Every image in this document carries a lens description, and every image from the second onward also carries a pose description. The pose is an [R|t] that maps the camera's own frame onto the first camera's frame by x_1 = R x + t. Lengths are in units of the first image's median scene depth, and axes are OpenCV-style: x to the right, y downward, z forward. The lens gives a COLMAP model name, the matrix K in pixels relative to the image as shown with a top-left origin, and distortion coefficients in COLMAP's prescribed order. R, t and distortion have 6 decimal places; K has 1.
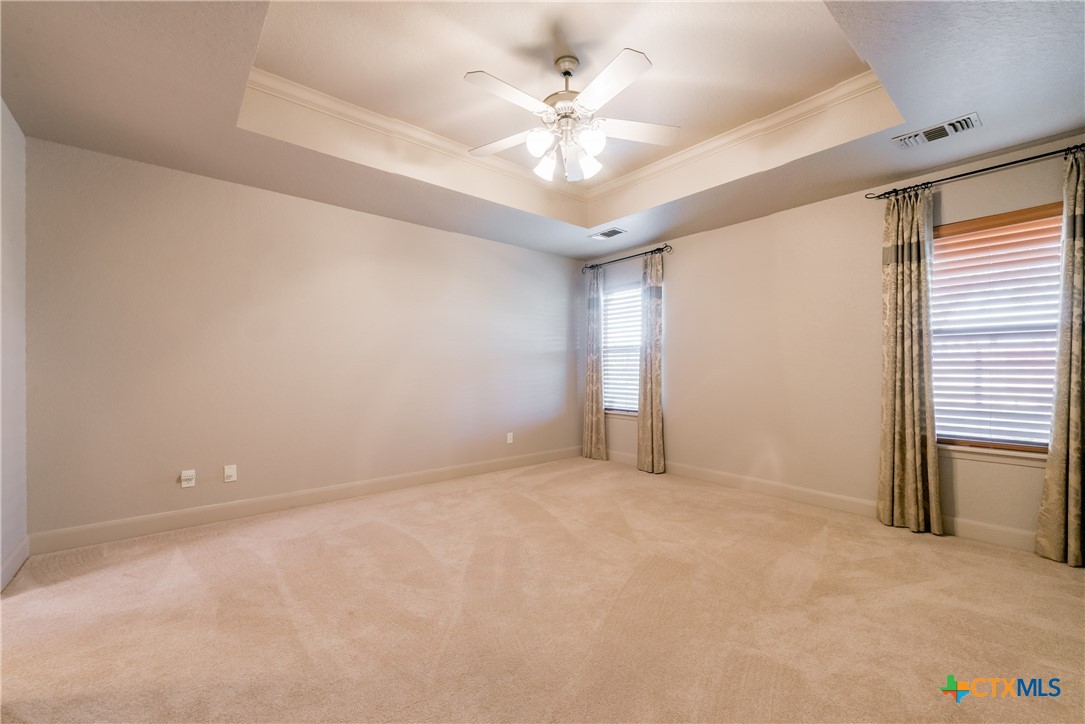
lens RADIAL K [[435.4, 0, 542.5], [0, 435.4, 362.0], [0, 0, 1]] dist [0.001058, 0.000073]
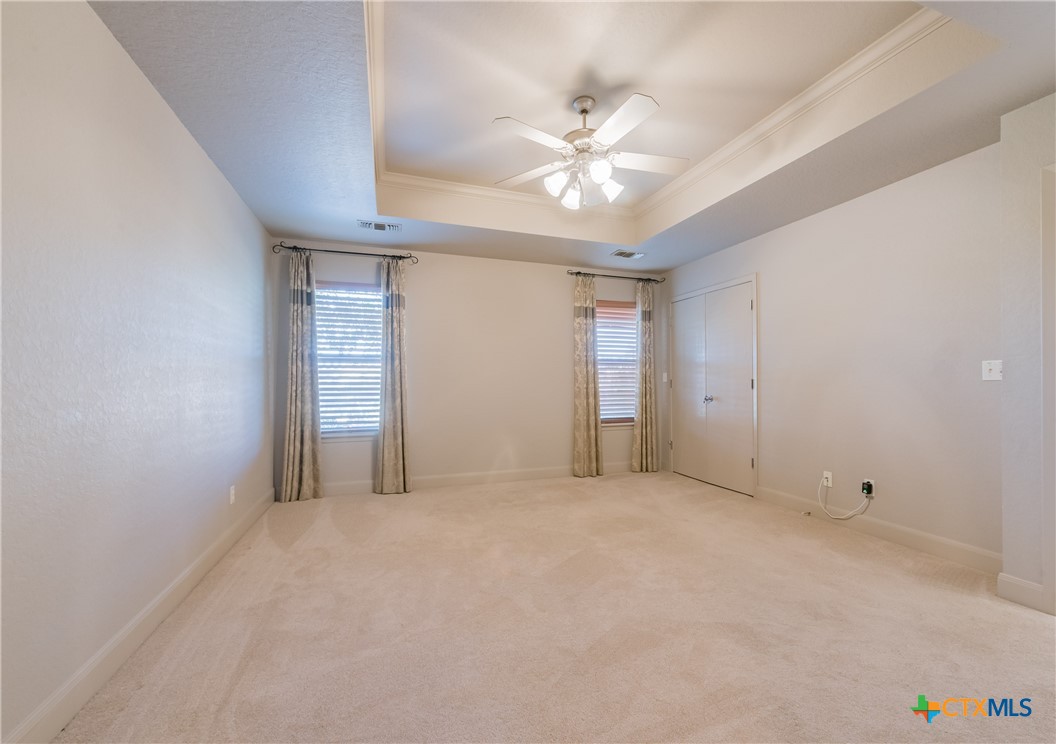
lens RADIAL K [[412.2, 0, 528.0], [0, 412.2, 377.5], [0, 0, 1]] dist [-0.000427, -0.000011]
pose [[0.367247, 0.013343, 0.930028, -0.724421], [-0.009609, 0.999898, -0.010552, 0.019687], [-0.930074, -0.005061, 0.367337, 0.635914]]
